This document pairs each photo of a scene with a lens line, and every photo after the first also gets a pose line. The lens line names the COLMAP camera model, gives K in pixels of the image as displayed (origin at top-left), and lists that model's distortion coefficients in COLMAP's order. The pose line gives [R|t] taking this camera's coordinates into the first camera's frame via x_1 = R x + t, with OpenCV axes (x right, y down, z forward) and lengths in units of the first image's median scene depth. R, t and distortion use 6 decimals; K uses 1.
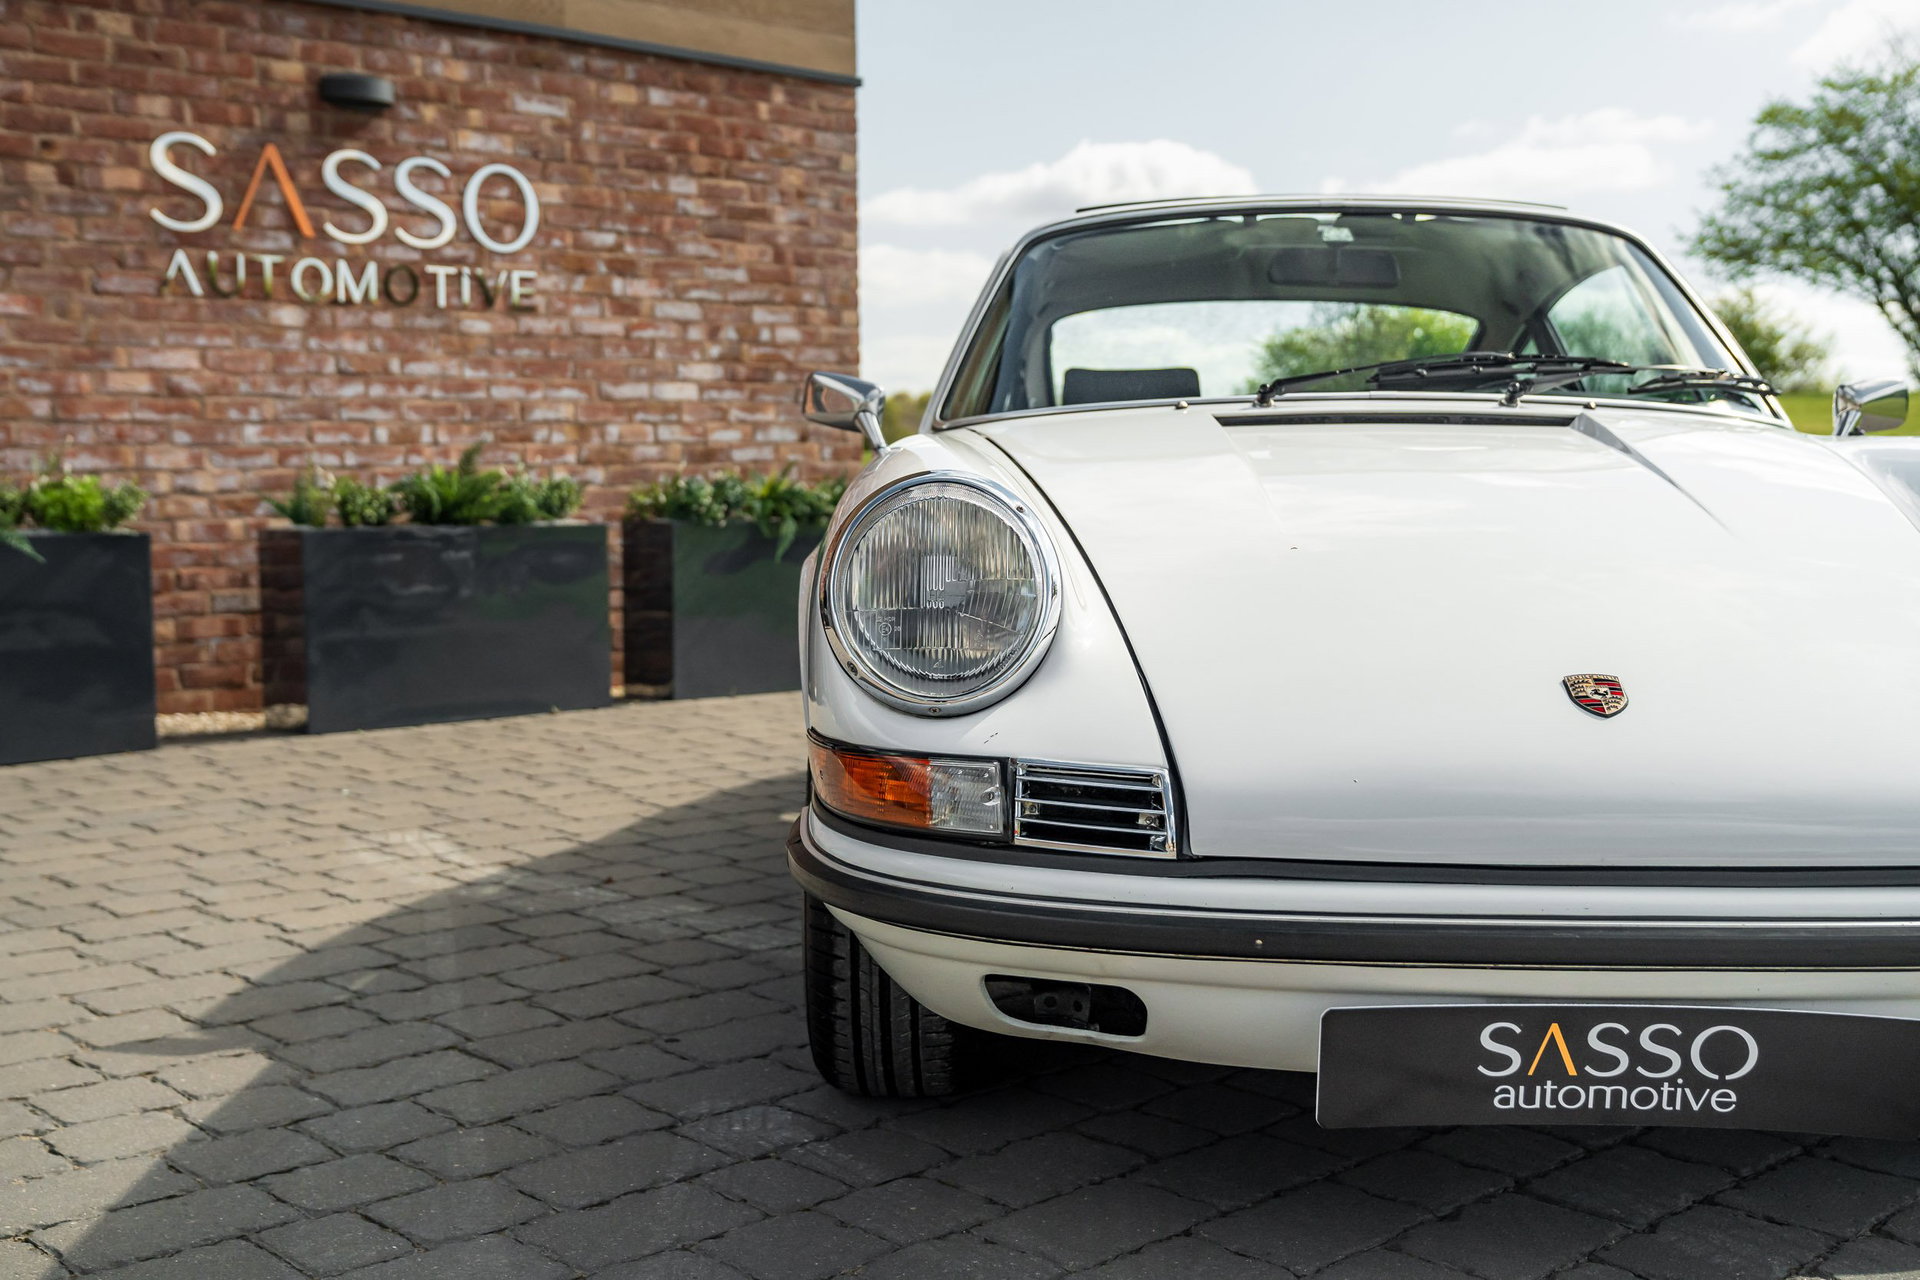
lens RADIAL K [[2059.0, 0, 960.0], [0, 2059.0, 640.0], [0, 0, 1]] dist [0.002861, 0.034660]
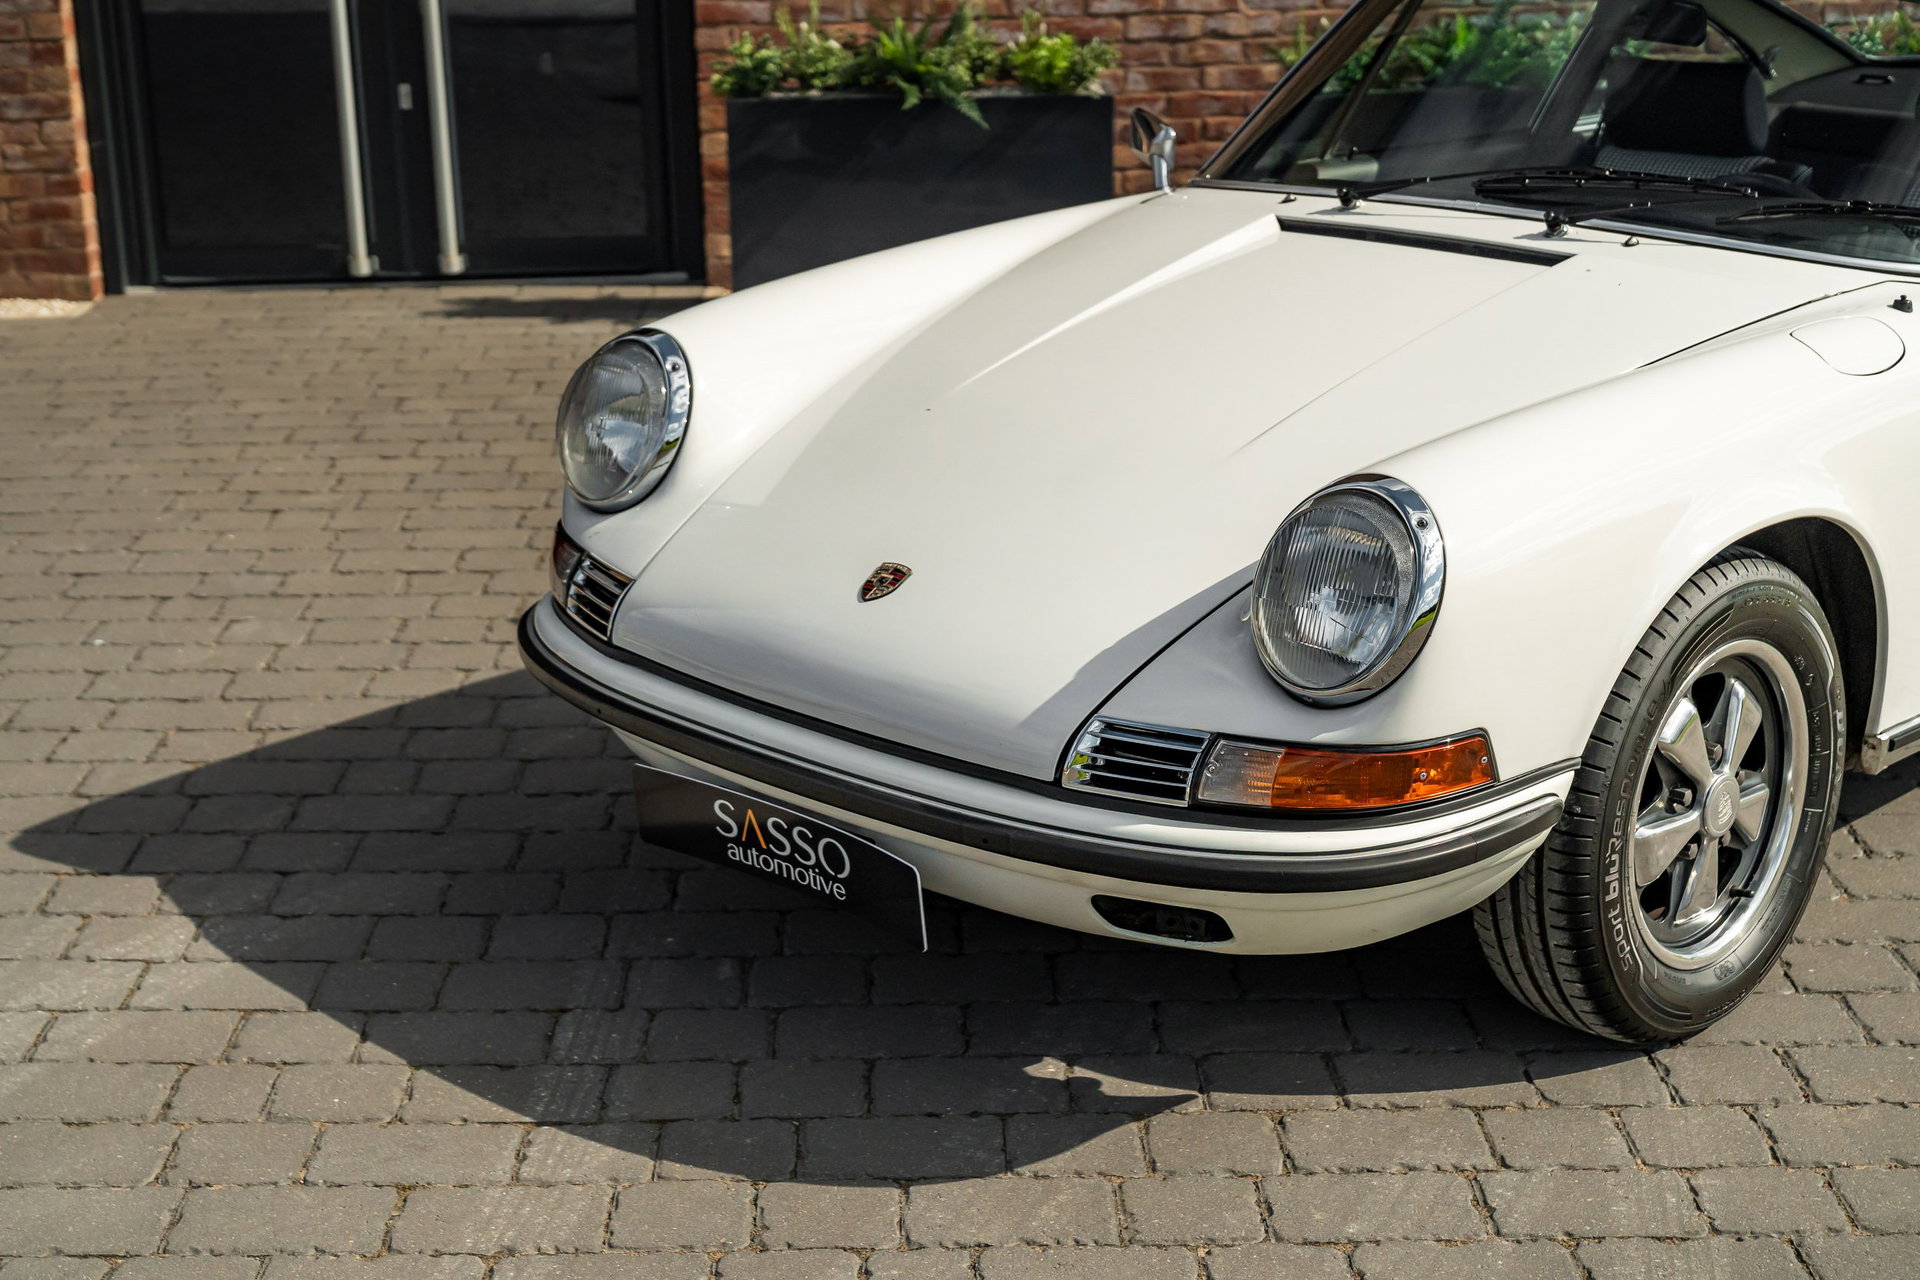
lens RADIAL K [[2918.7, 0, 1006.2], [0, 2918.7, 637.1], [0, 0, 1]] dist [0.019468, 0.061340]
pose [[0.747117, 0.188624, -0.637368, 0.588041], [-0.047338, 0.971555, 0.232035, -0.140658], [0.663005, -0.143186, 0.734794, -0.116665]]
